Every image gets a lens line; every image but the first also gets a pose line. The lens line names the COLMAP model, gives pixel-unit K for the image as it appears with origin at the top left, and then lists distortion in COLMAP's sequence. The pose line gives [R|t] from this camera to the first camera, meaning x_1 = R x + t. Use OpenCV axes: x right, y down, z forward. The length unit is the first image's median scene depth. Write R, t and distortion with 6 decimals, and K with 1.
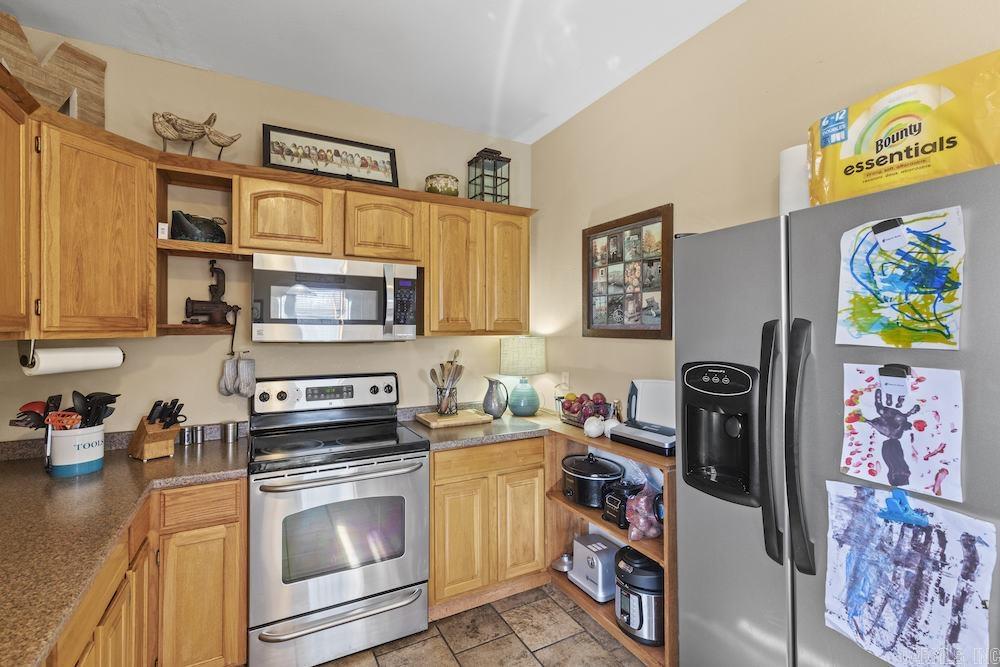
lens RADIAL K [[456.1, 0, 500.3], [0, 456.1, 325.5], [0, 0, 1]] dist [0.009936, 0.000214]
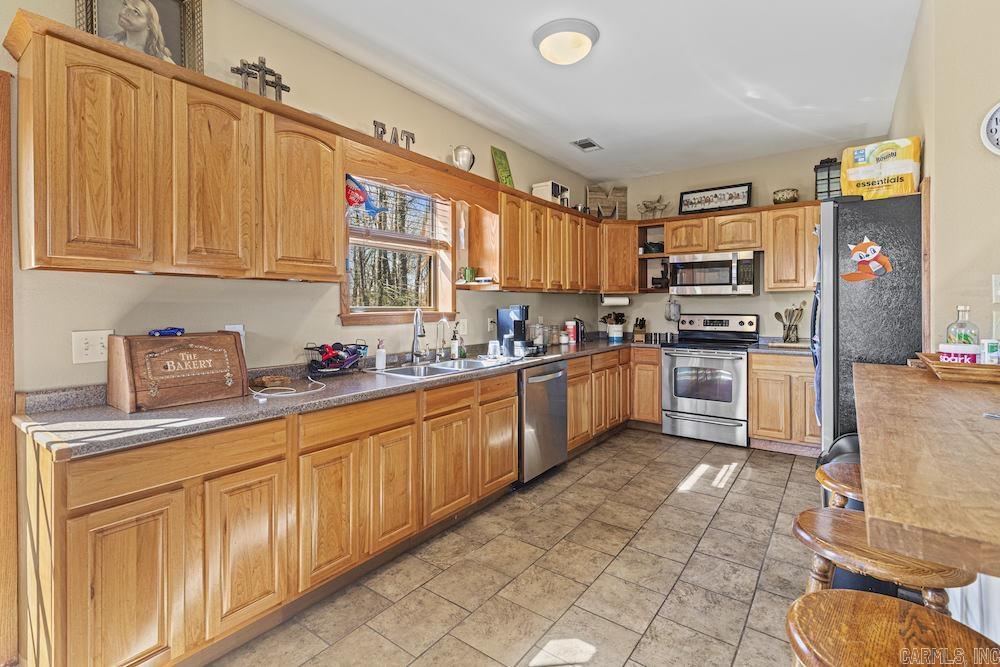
lens RADIAL K [[460.5, 0, 495.6], [0, 460.5, 312.8], [0, 0, 1]] dist [0.001174, -0.000059]
pose [[0.416354, 0.011670, -0.909128, 1.083656], [0.011047, 0.999779, 0.017893, 0.068673], [0.909136, -0.017493, 0.416133, -0.682888]]
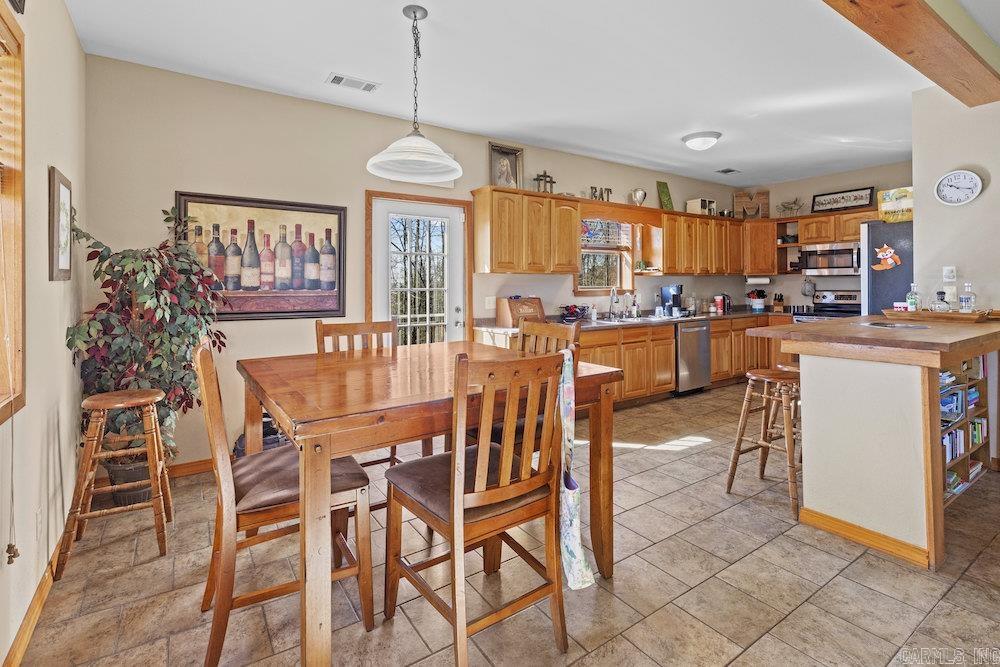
lens RADIAL K [[469.1, 0, 493.0], [0, 469.1, 290.5], [0, 0, 1]] dist [0.002857, 0.000067]
pose [[0.089771, 0.005440, -0.995948, 2.109344], [0.018496, 0.999804, 0.007129, 0.066967], [0.995791, -0.019061, 0.089653, -1.160926]]
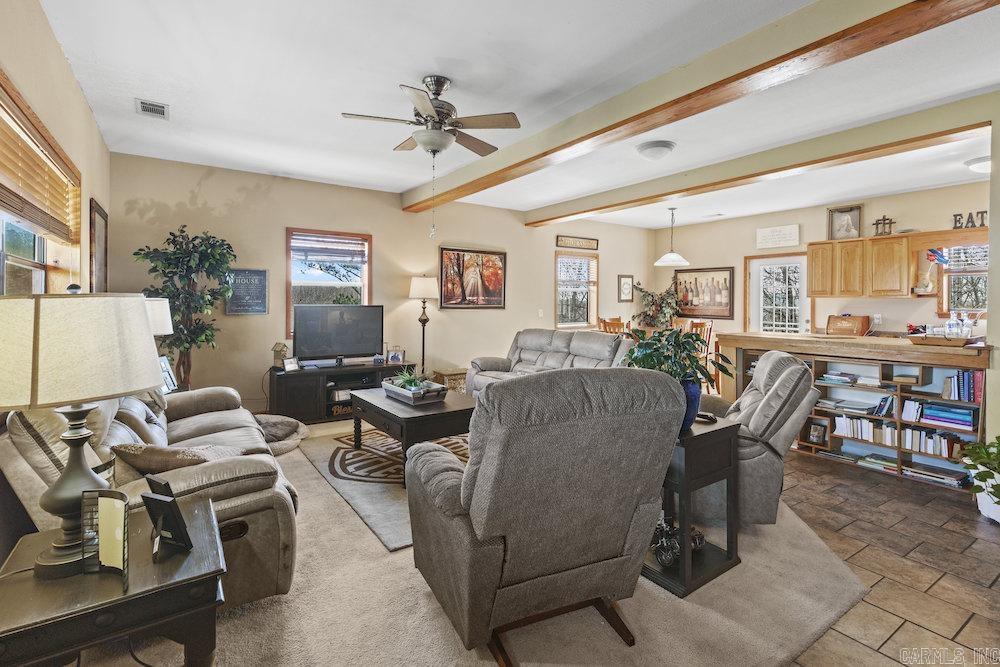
lens RADIAL K [[469.1, 0, 493.0], [0, 469.1, 290.5], [0, 0, 1]] dist [0.002857, 0.000067]
pose [[-0.995966, -0.005162, -0.089582, 2.463539], [-0.002331, 0.999496, -0.031672, 0.059869], [0.089700, -0.031335, -0.995476, 1.773269]]
